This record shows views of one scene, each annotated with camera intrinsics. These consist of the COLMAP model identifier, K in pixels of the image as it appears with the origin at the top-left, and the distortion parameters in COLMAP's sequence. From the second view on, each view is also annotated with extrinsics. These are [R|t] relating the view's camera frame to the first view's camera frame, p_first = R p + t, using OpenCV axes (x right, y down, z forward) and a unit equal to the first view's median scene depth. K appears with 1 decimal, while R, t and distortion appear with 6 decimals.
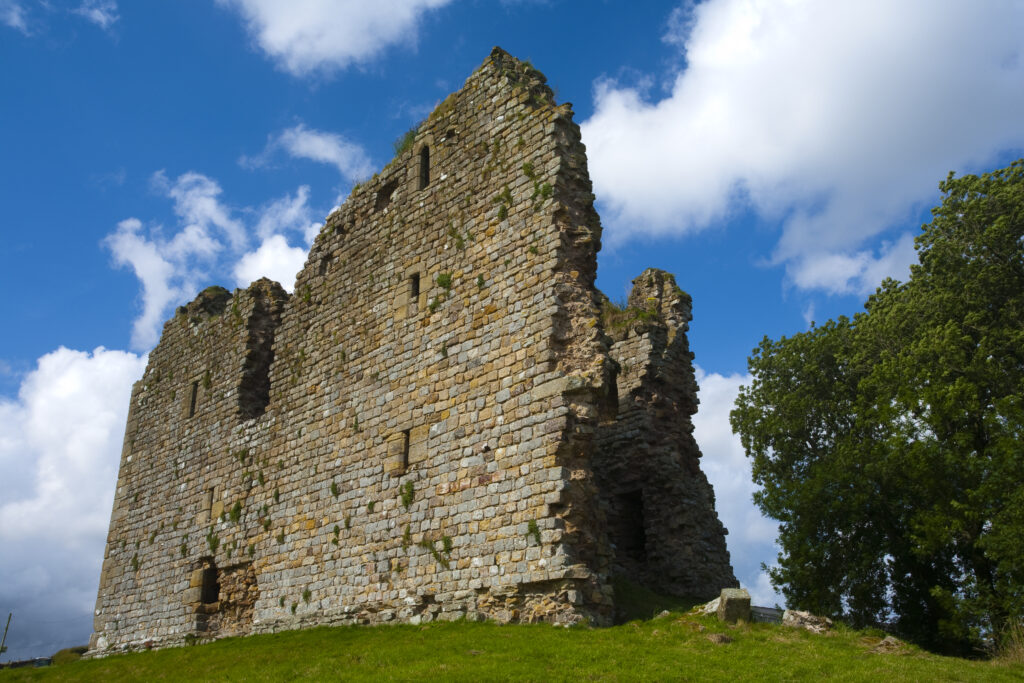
lens RADIAL K [[920.6, 0, 512.3], [0, 920.6, 336.2], [0, 0, 1]] dist [-0.005614, 0.063217]
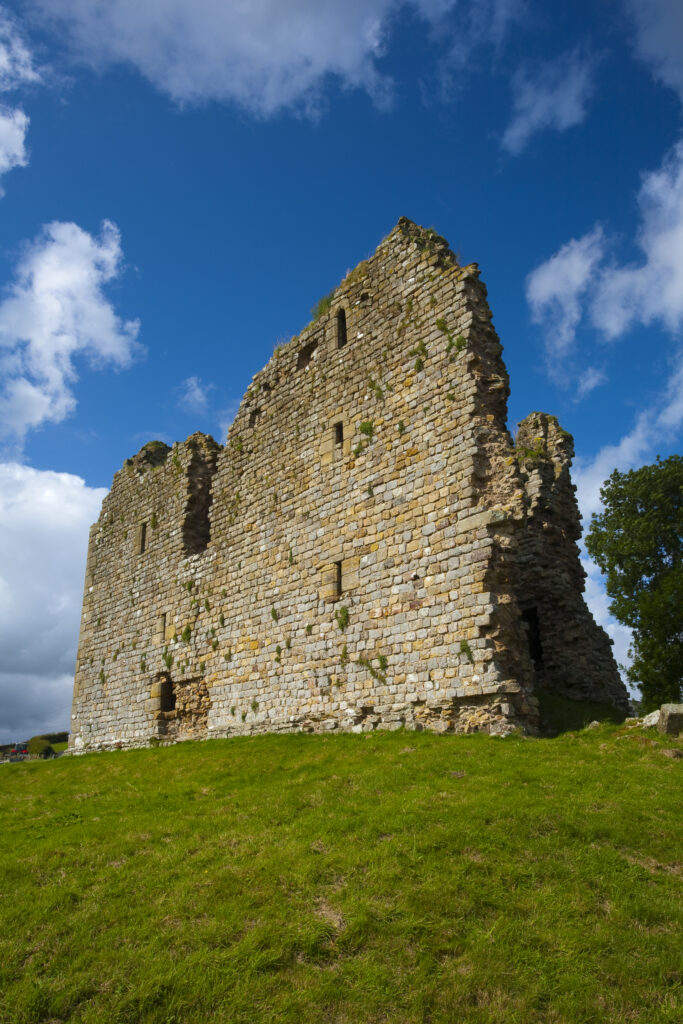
lens RADIAL K [[771.2, 0, 342.9], [0, 771.2, 509.8], [0, 0, 1]] dist [-0.032677, 0.002570]
pose [[0.997986, -0.028445, -0.056697, -0.048909], [0.030841, 0.998648, 0.041838, -0.000921], [0.055430, -0.043502, 0.997514, 0.053359]]
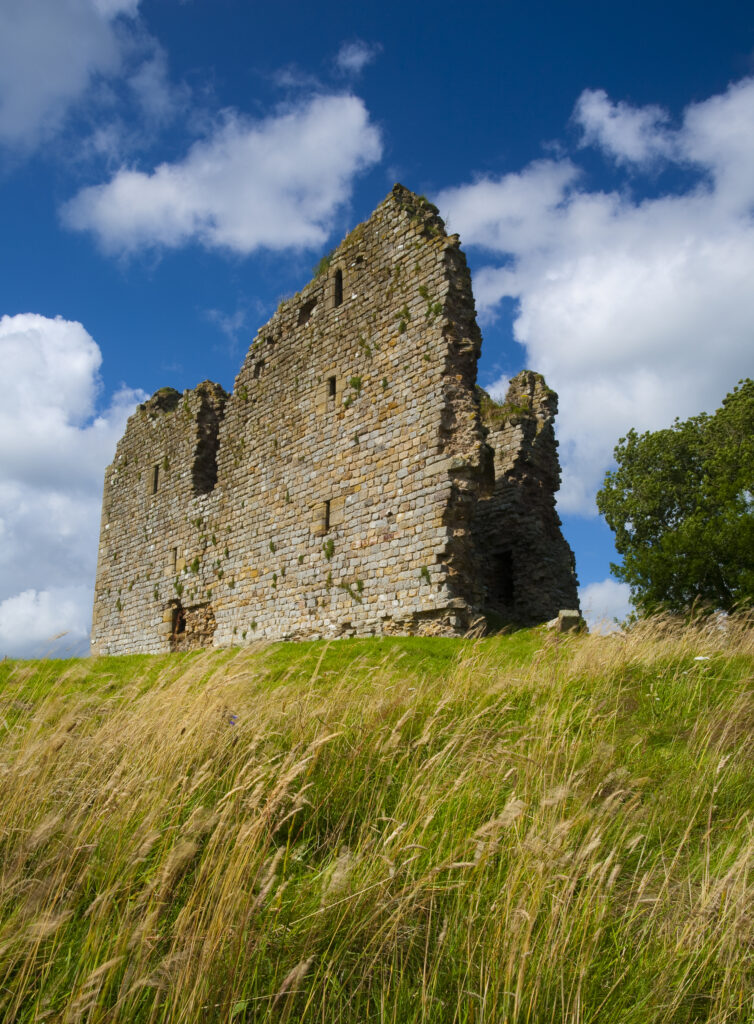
lens RADIAL K [[798.7, 0, 371.5], [0, 798.7, 561.6], [0, 0, 1]] dist [-0.039911, 0.018384]
pose [[0.998900, 0.004793, -0.046646, -0.000393], [0.002944, 0.986389, 0.164404, 0.001782], [0.046799, -0.164361, 0.985289, -0.104862]]
